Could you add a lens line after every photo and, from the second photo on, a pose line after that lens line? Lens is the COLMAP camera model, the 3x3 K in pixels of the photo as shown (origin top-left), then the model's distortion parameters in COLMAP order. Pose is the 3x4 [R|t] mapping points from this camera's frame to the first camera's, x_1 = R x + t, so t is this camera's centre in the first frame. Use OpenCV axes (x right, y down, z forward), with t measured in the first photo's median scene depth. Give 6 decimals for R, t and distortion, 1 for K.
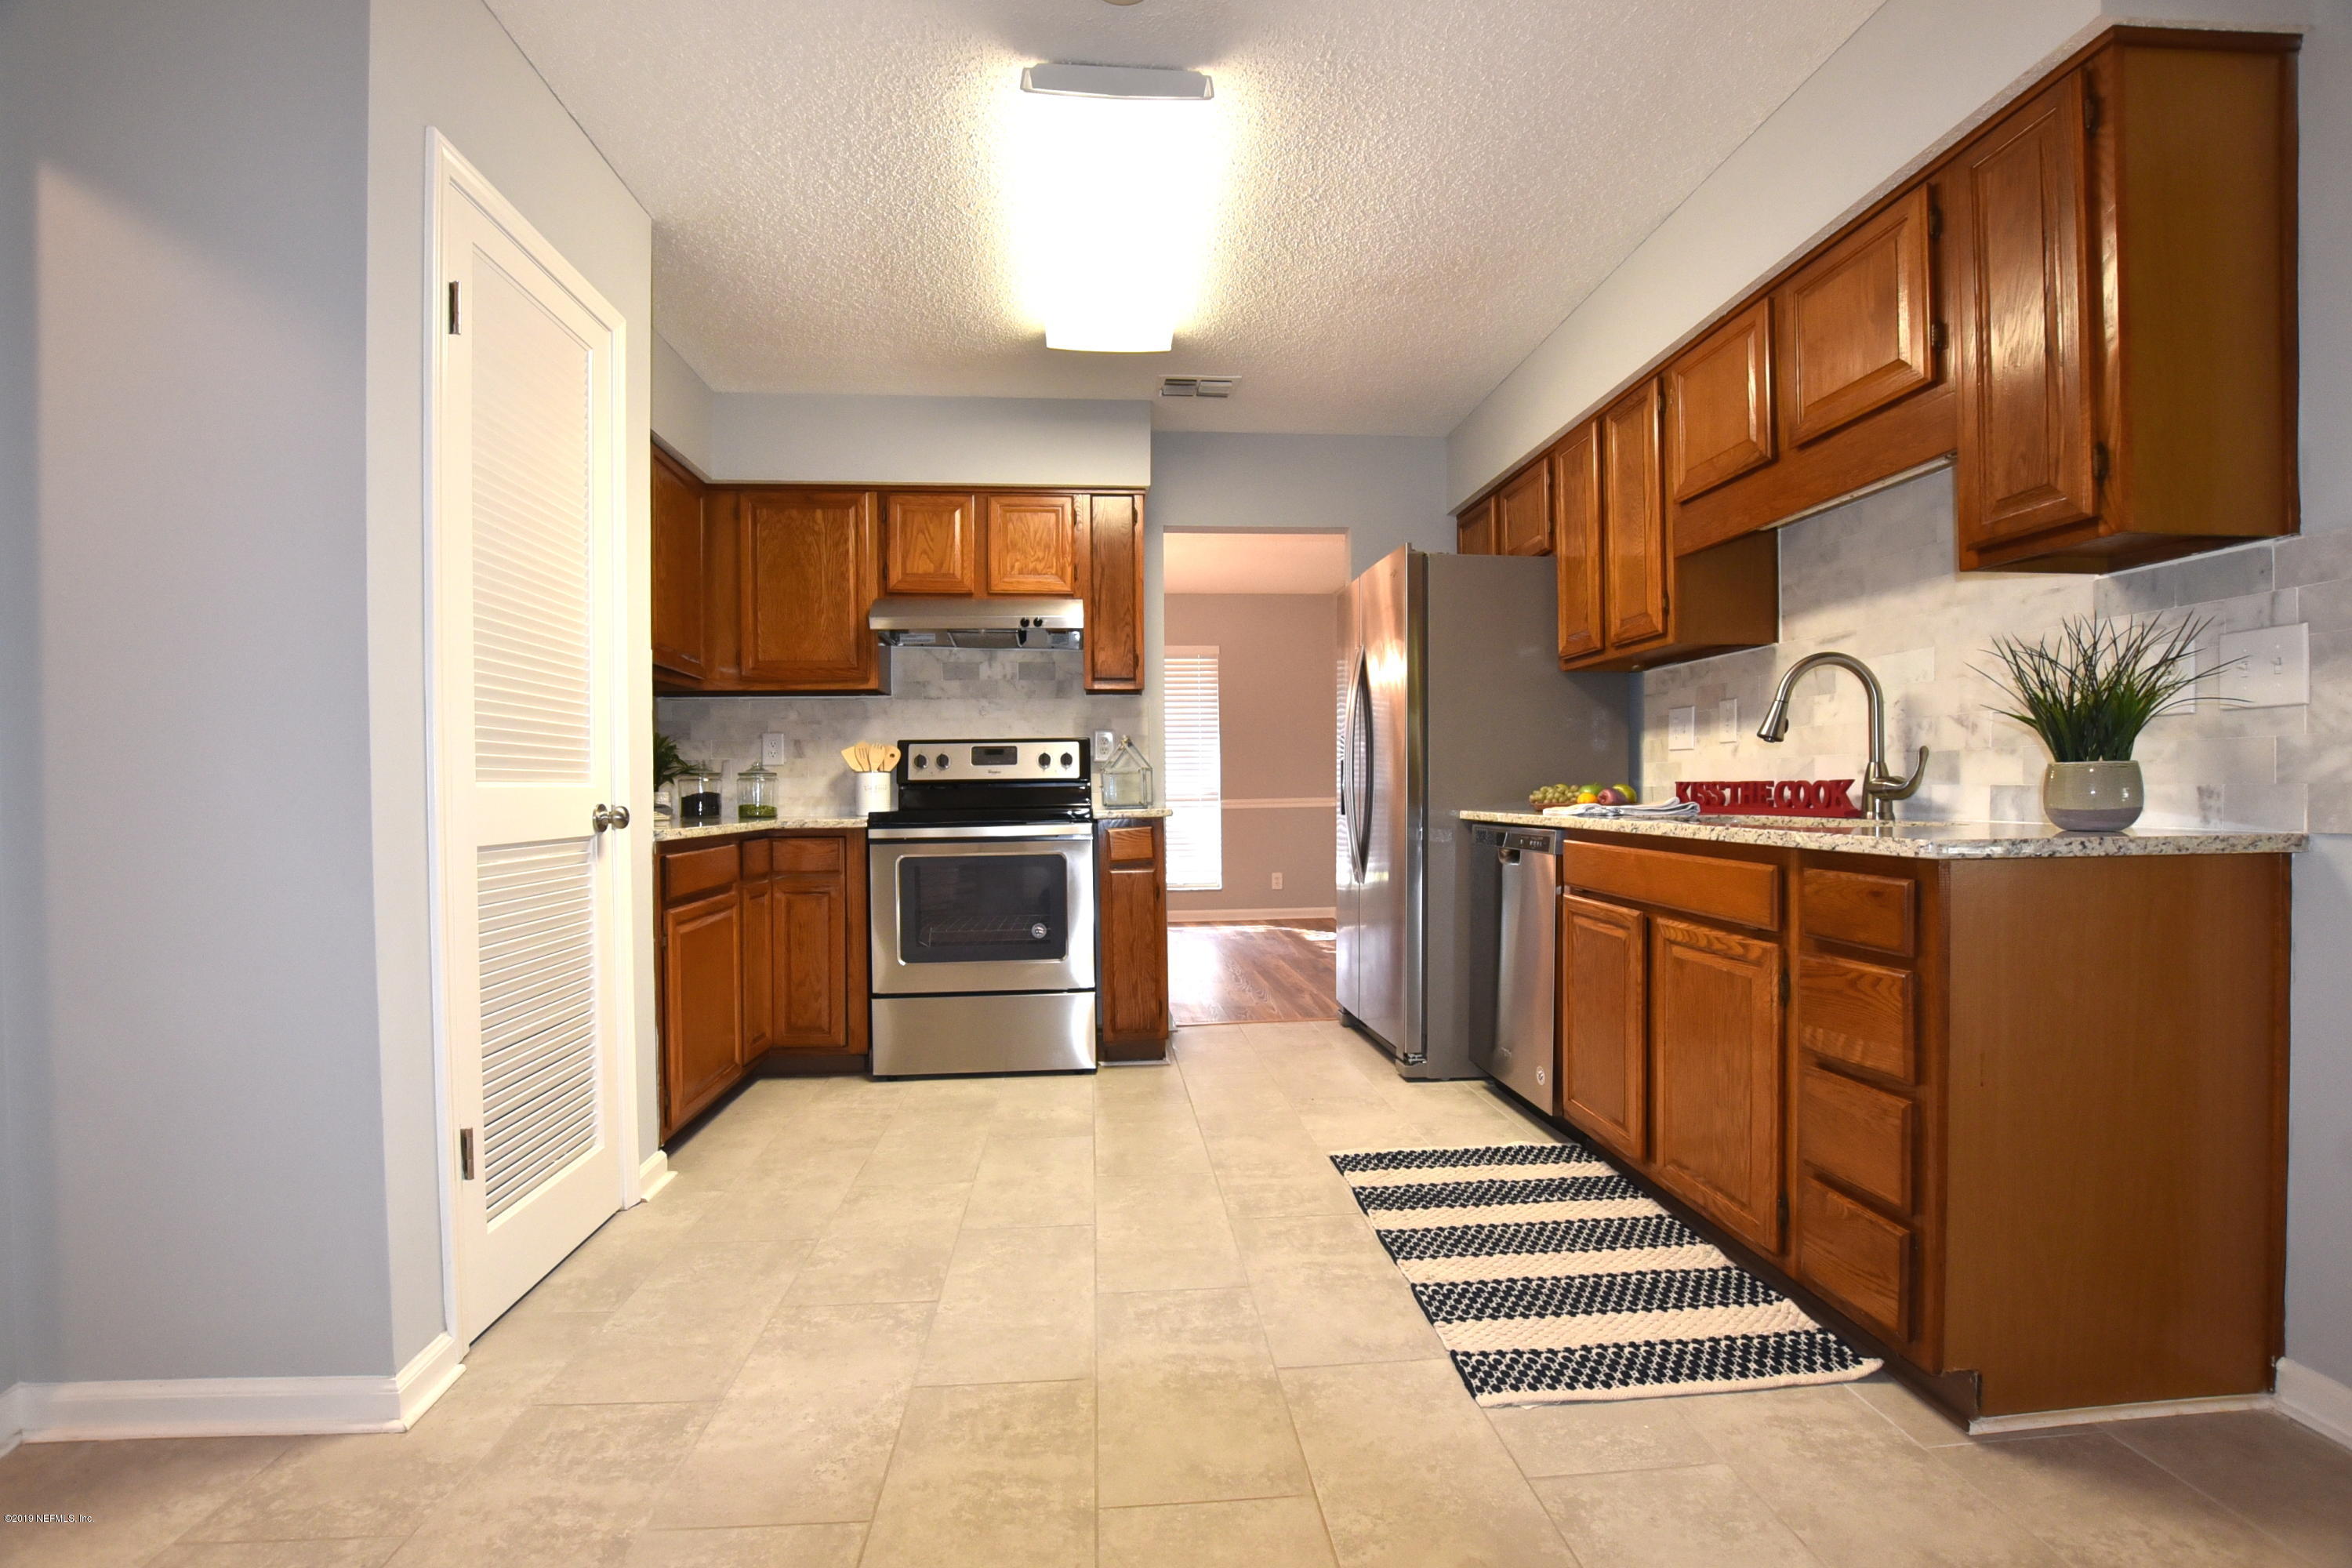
lens RADIAL K [[1035.9, 0, 1174.6], [0, 1035.9, 796.6], [0, 0, 1]] dist [-0.034808, 0.005130]
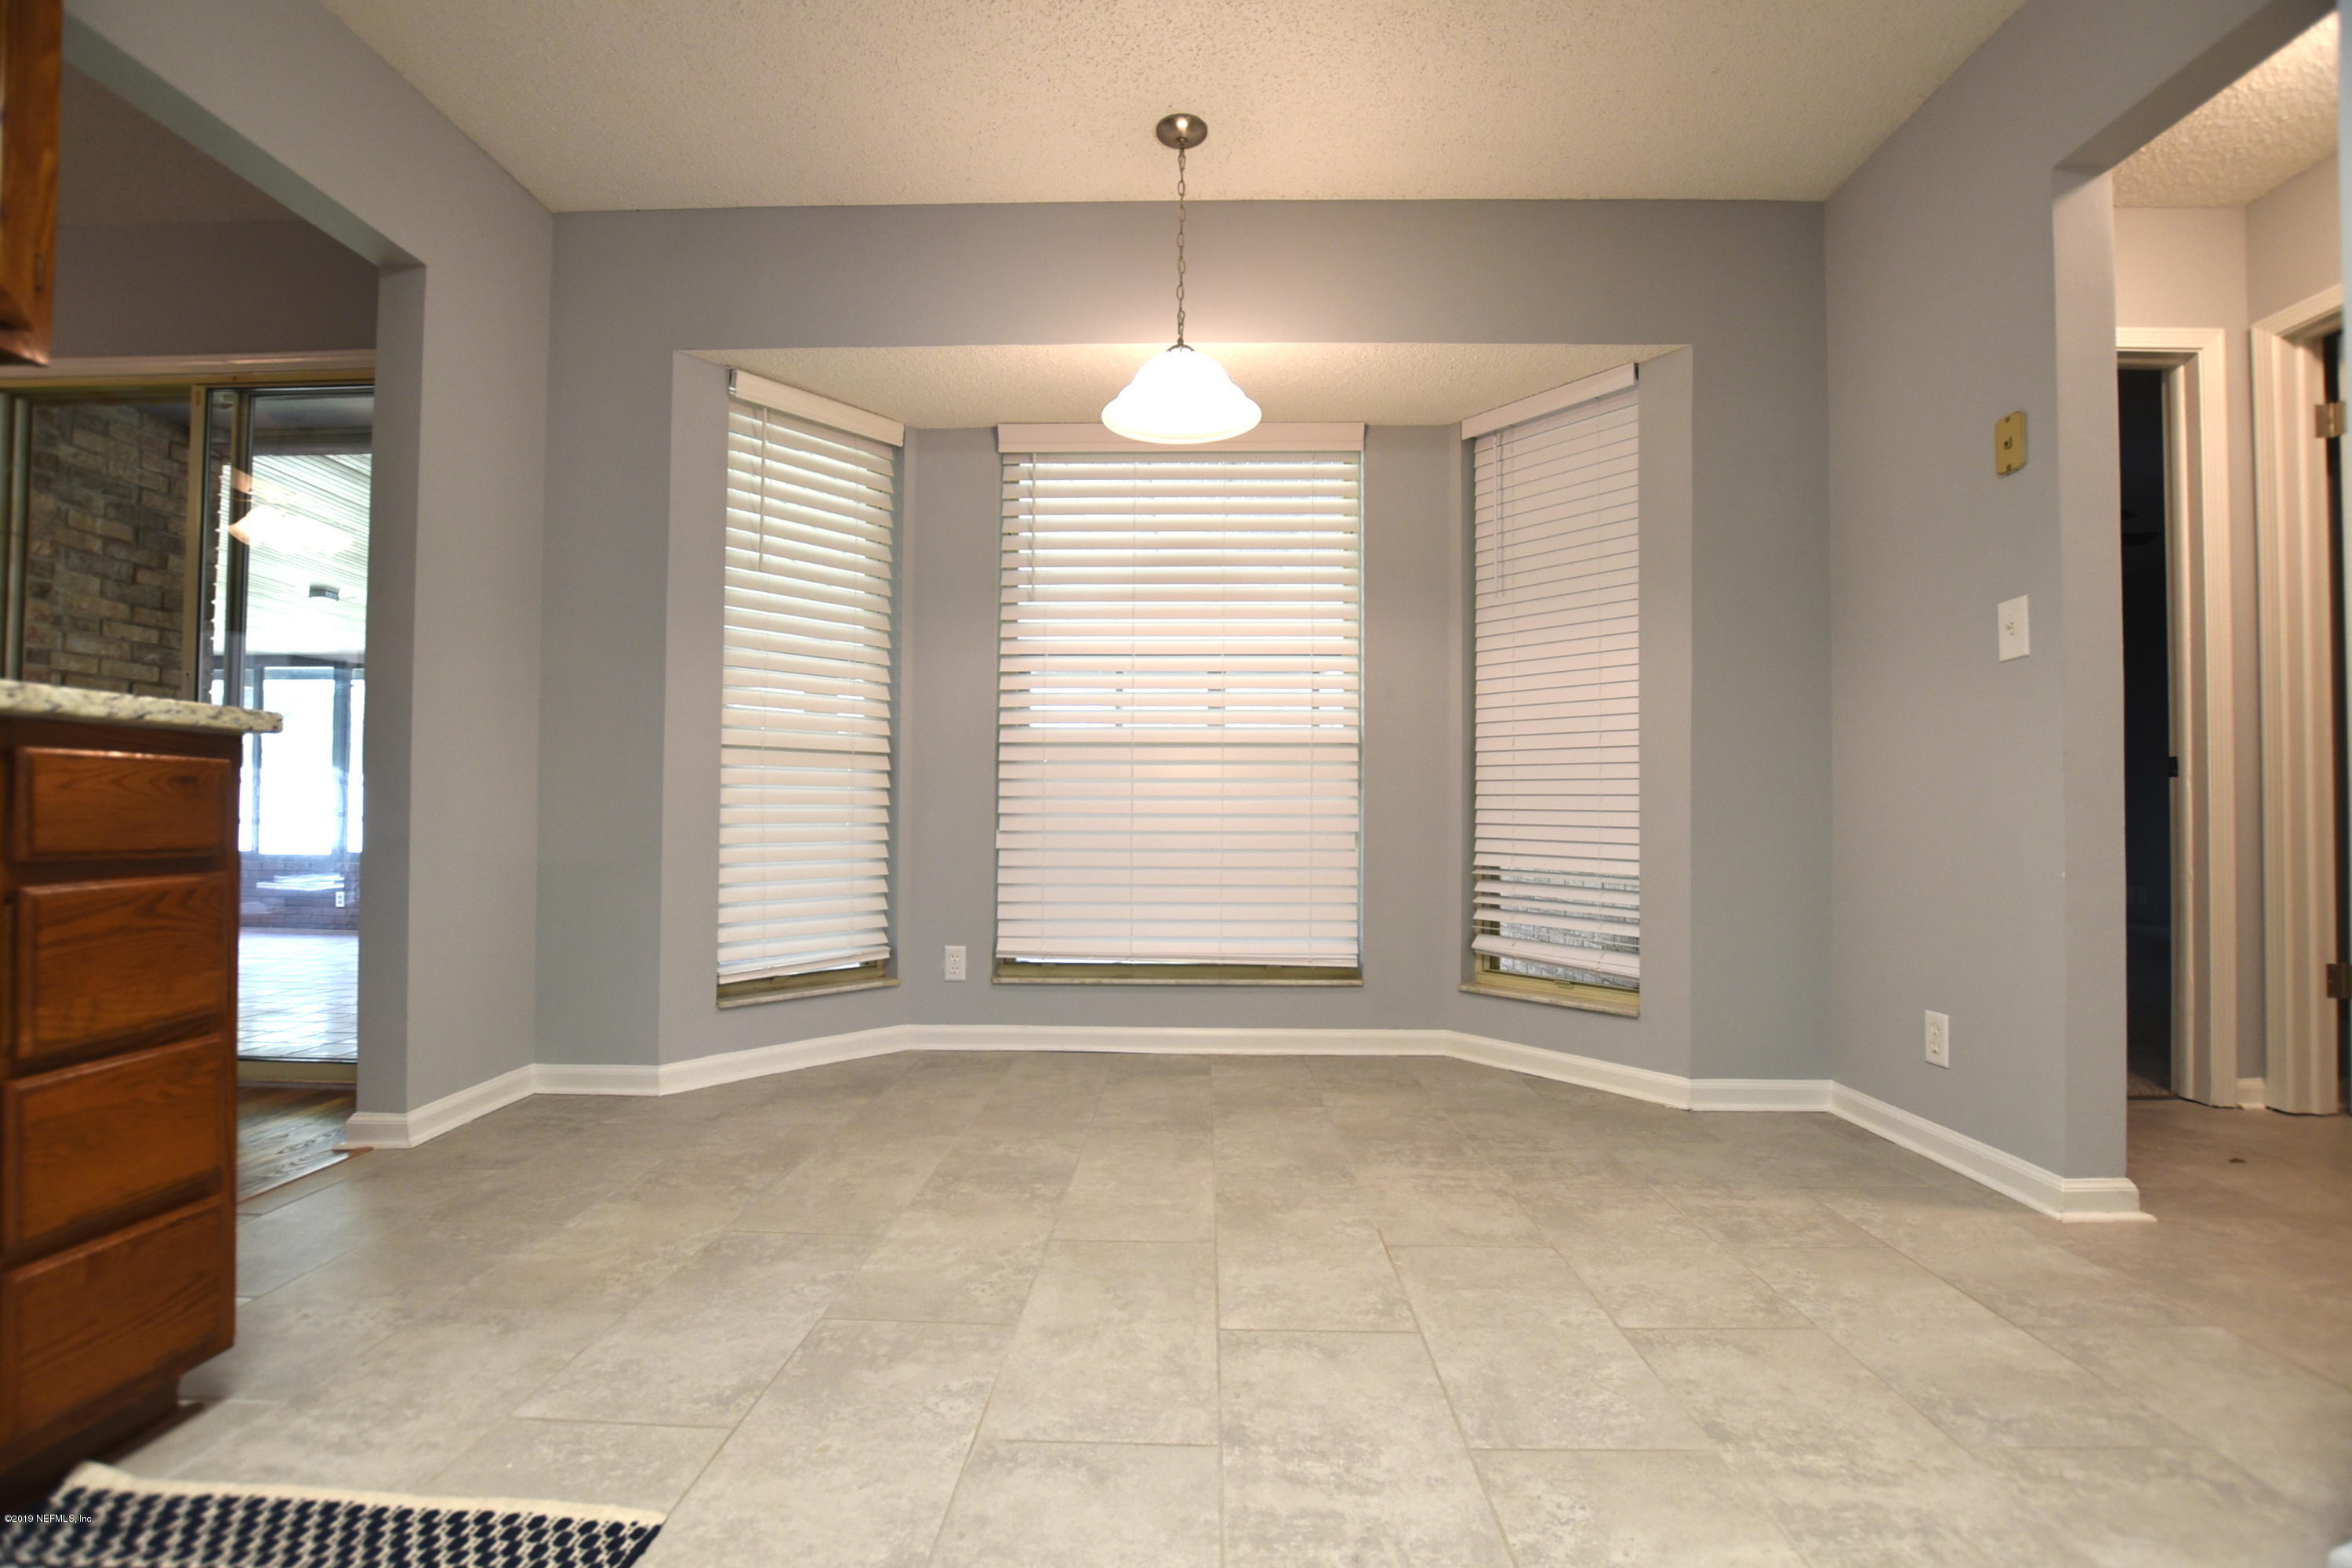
lens RADIAL K [[1035.9, 0, 1178.8], [0, 1035.9, 790.3], [0, 0, 1]] dist [-0.034808, 0.005130]
pose [[-0.994392, 0.006911, 0.105529, -0.078122], [0.005018, 0.999822, -0.018194, 0.077661], [-0.105636, -0.017563, -0.994250, 1.071922]]
